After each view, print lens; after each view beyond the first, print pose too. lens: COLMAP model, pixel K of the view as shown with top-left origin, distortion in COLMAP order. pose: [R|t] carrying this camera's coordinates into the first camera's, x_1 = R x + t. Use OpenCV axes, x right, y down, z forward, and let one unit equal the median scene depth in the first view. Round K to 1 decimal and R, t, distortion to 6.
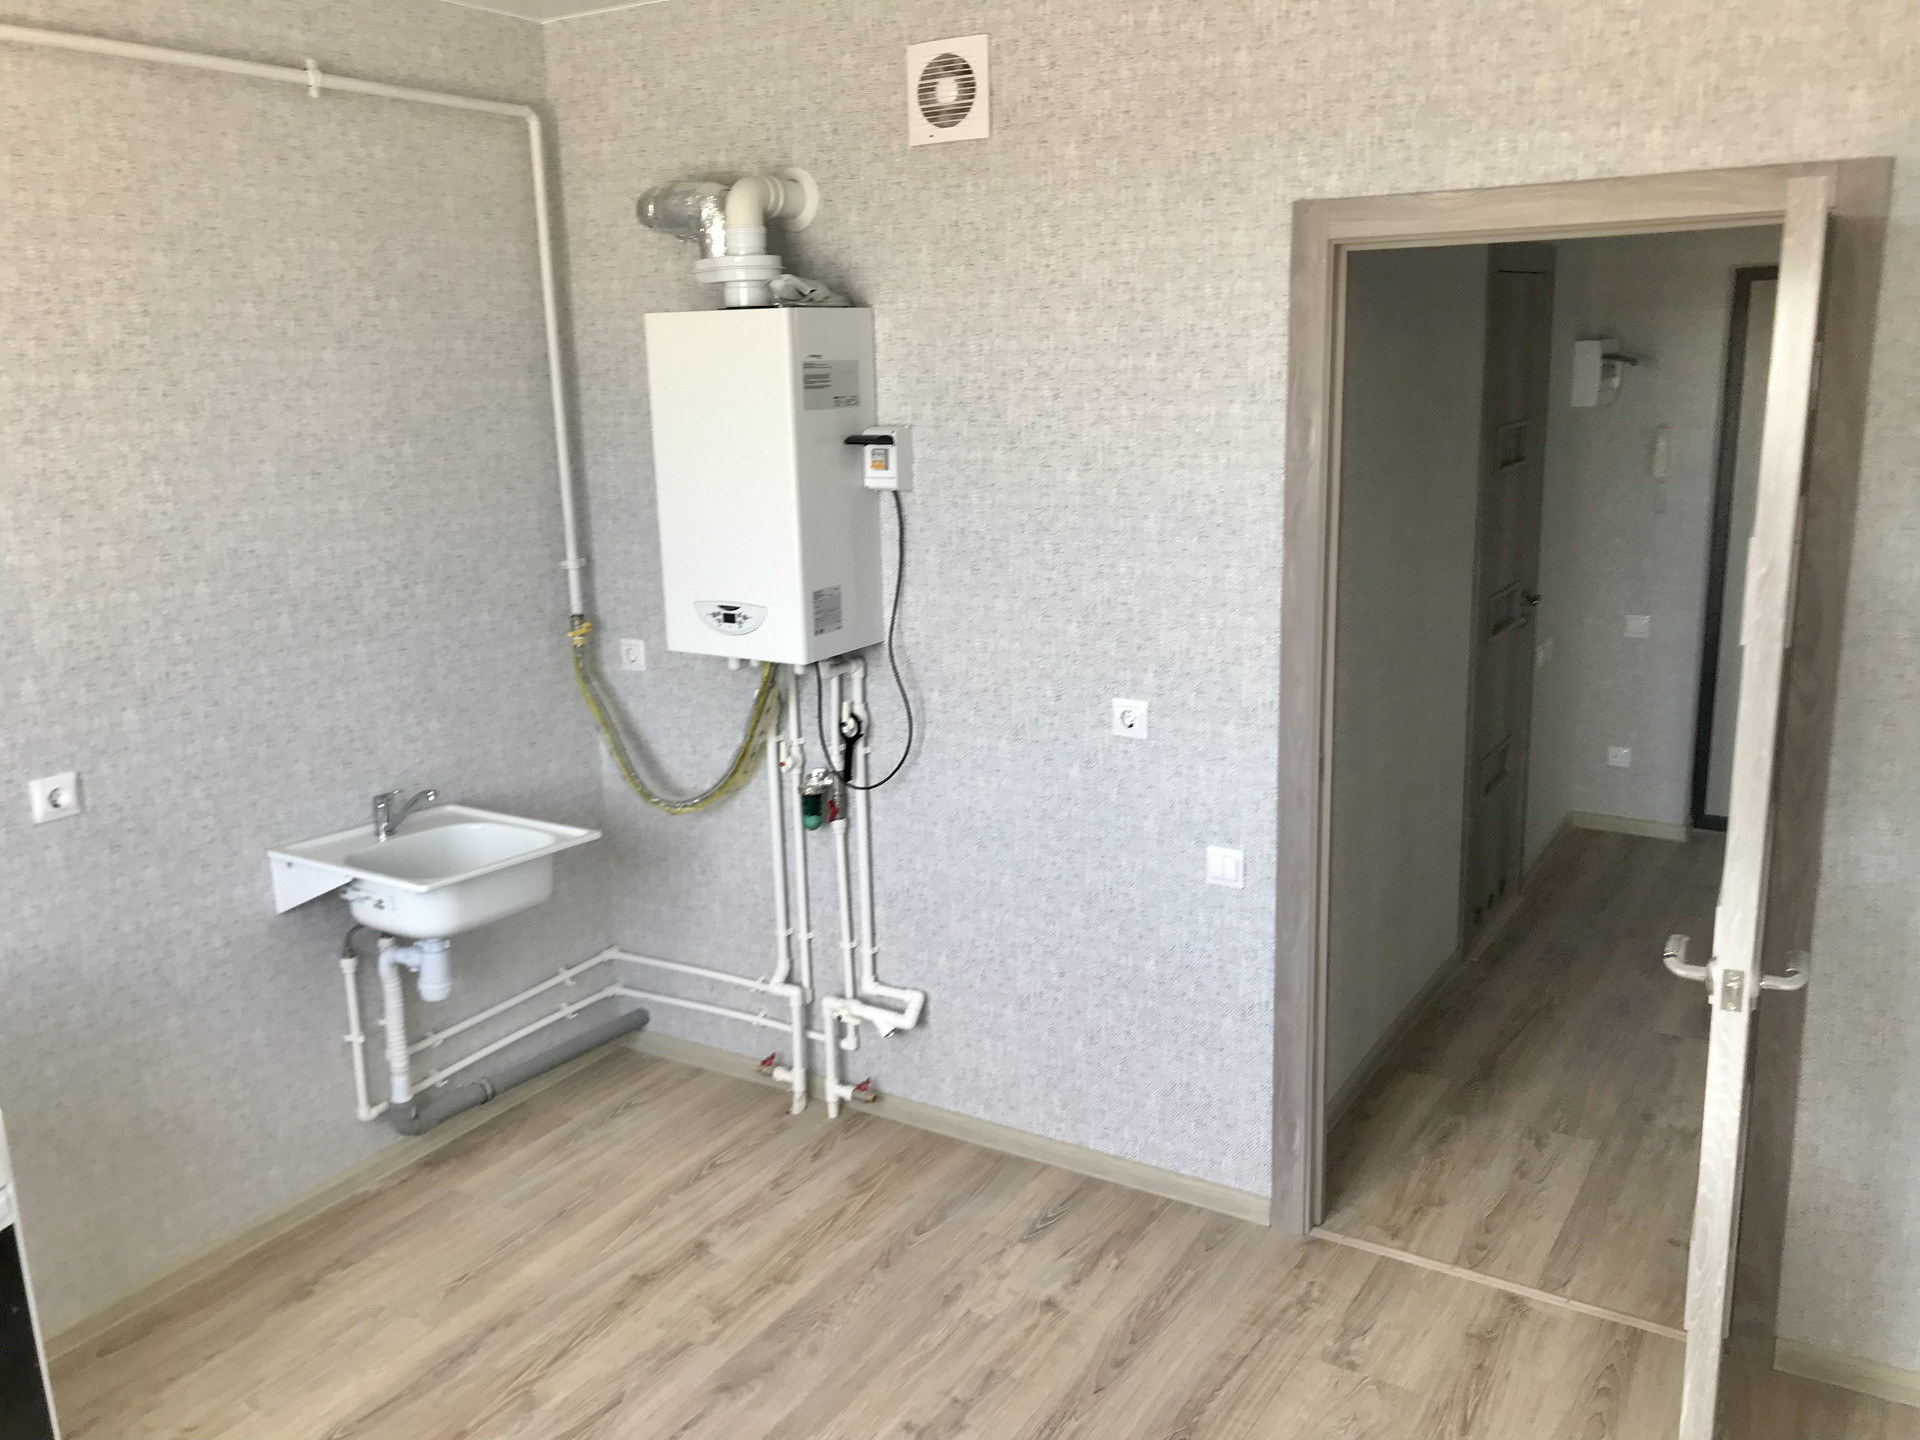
lens RADIAL K [[1575.8, 0, 954.7], [0, 1575.8, 727.2], [0, 0, 1]] dist [0.050636, -0.059682]
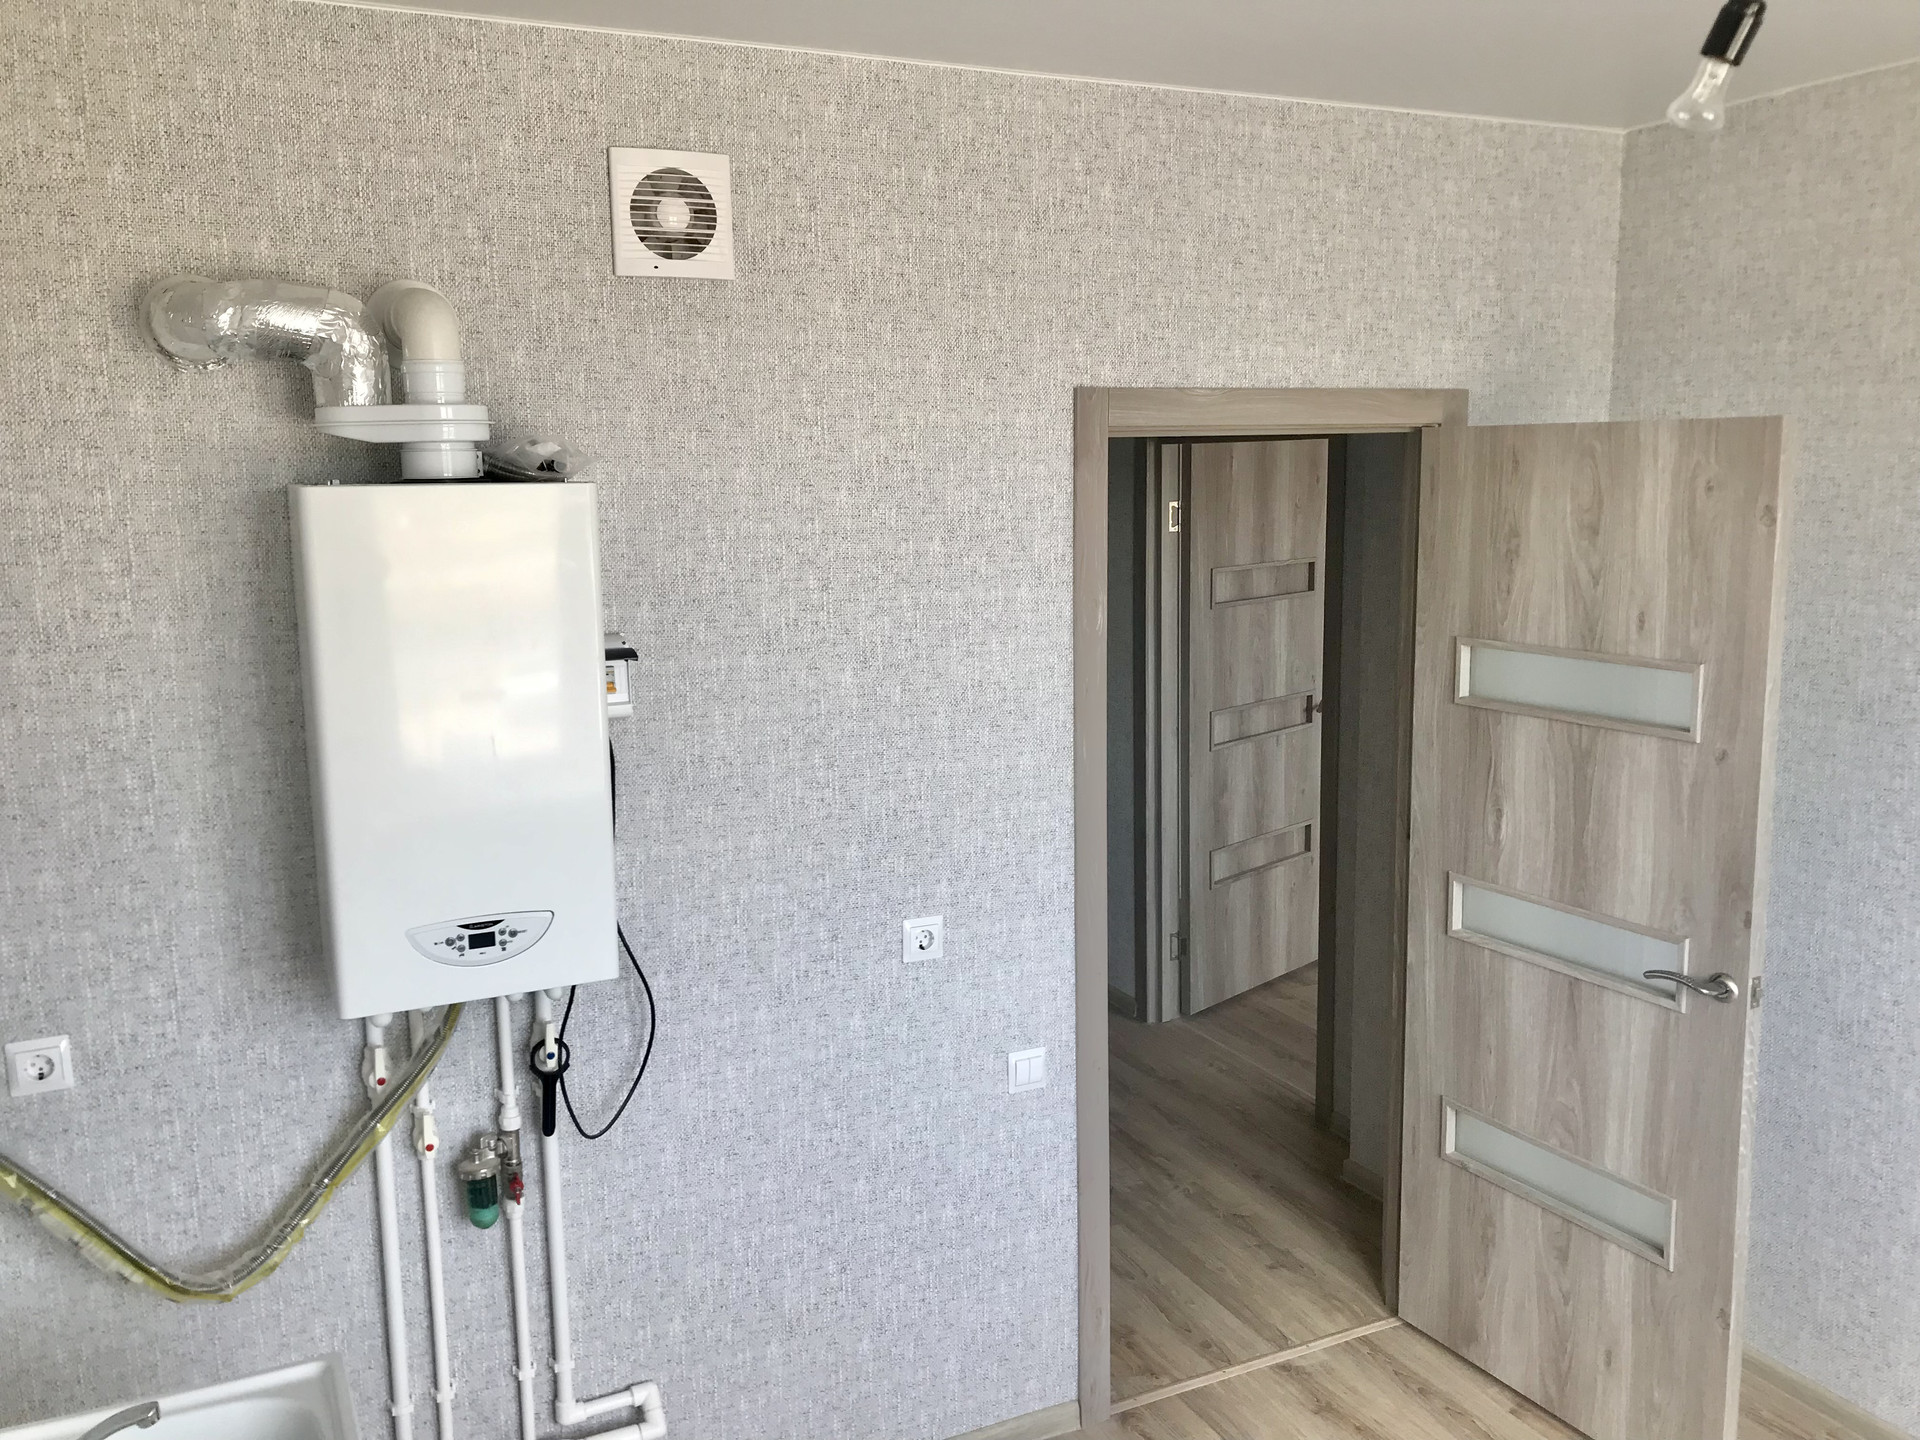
lens RADIAL K [[1575.8, 0, 966.5], [0, 1575.8, 721.3], [0, 0, 1]] dist [0.050636, -0.059682]
pose [[0.537910, -0.122775, 0.834014, -0.621784], [0.193880, 0.980835, 0.019343, -0.143426], [-0.820404, 0.151294, 0.551404, 0.491799]]
